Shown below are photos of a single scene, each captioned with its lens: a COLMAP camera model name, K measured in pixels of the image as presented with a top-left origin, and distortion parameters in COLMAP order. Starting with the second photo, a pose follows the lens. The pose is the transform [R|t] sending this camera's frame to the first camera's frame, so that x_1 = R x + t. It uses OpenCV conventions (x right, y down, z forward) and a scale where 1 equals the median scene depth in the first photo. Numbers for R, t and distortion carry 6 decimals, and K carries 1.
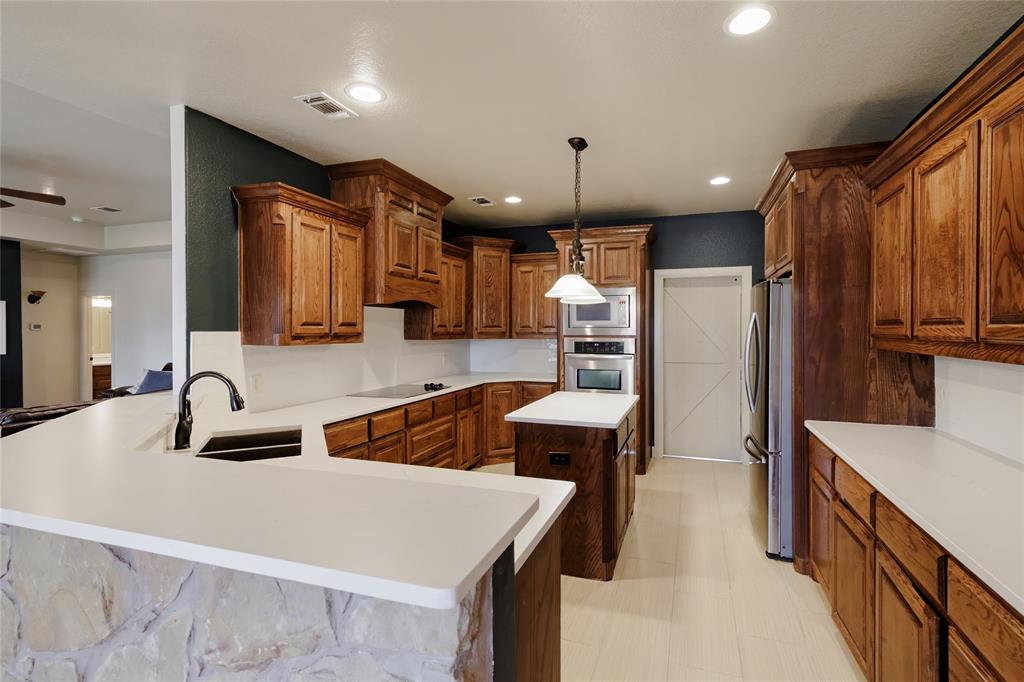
lens RADIAL K [[468.2, 0, 517.4], [0, 468.2, 328.4], [0, 0, 1]] dist [0.002110, -0.000275]
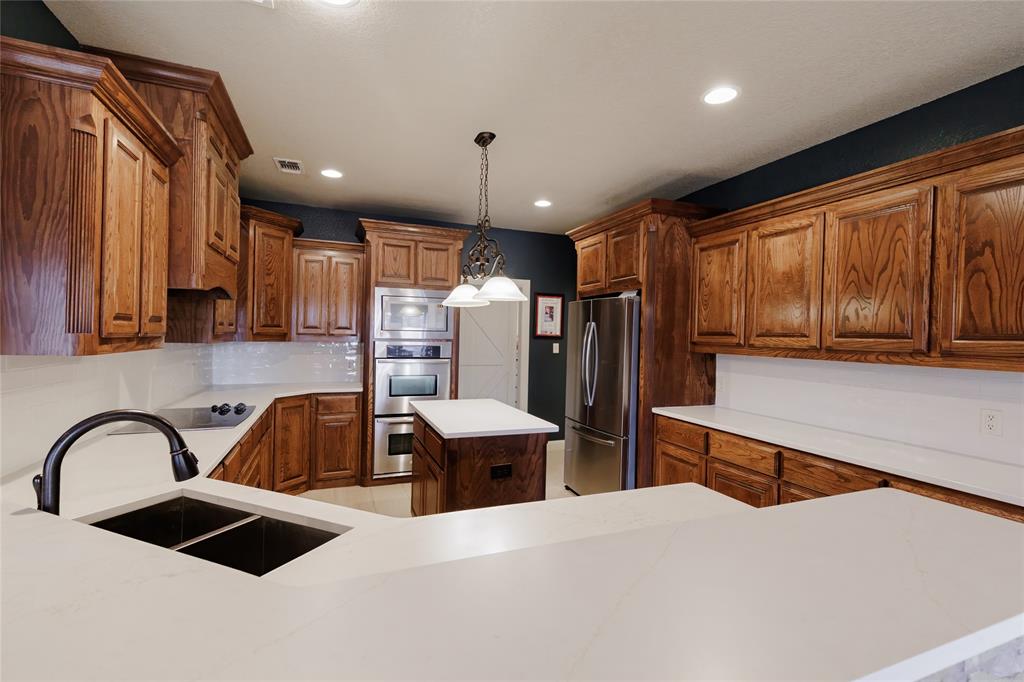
lens RADIAL K [[475.4, 0, 502.8], [0, 475.4, 330.6], [0, 0, 1]] dist [0.020408, 0.000162]
pose [[0.756622, 0.020773, 0.653523, -0.409416], [-0.022177, 0.999735, -0.006102, 0.000263], [-0.653477, -0.009876, 0.756882, 0.204624]]
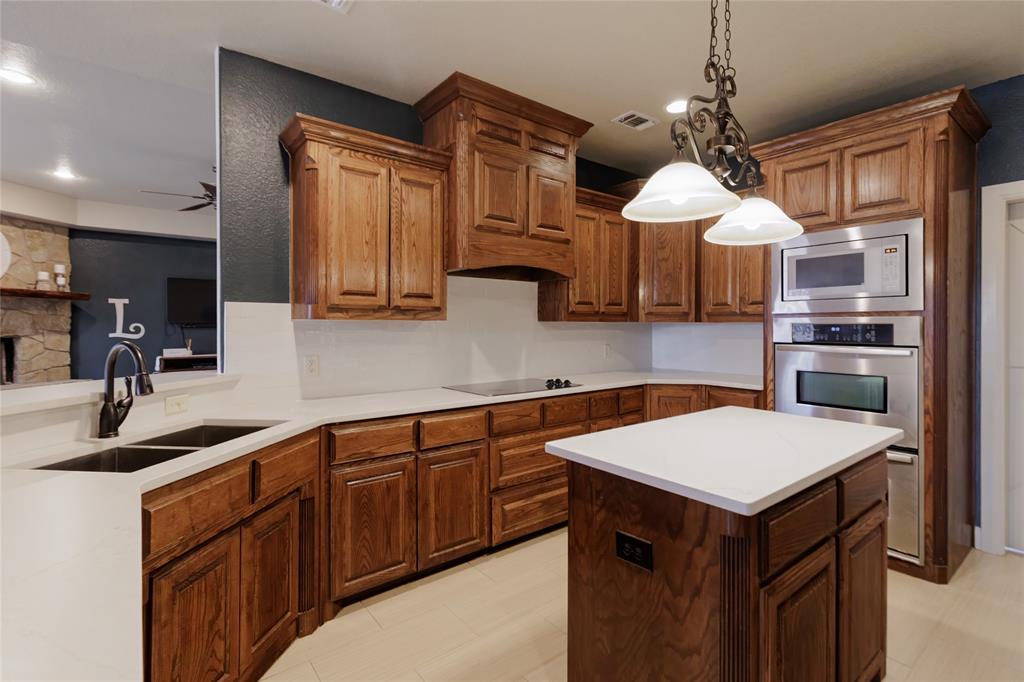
lens RADIAL K [[468.2, 0, 517.4], [0, 468.2, 328.4], [0, 0, 1]] dist [0.002110, -0.000275]
pose [[0.851049, 0.002983, -0.525077, 0.179670], [0.000663, 0.999977, 0.006755, 0.038614], [0.525085, -0.006097, 0.851028, 0.403491]]
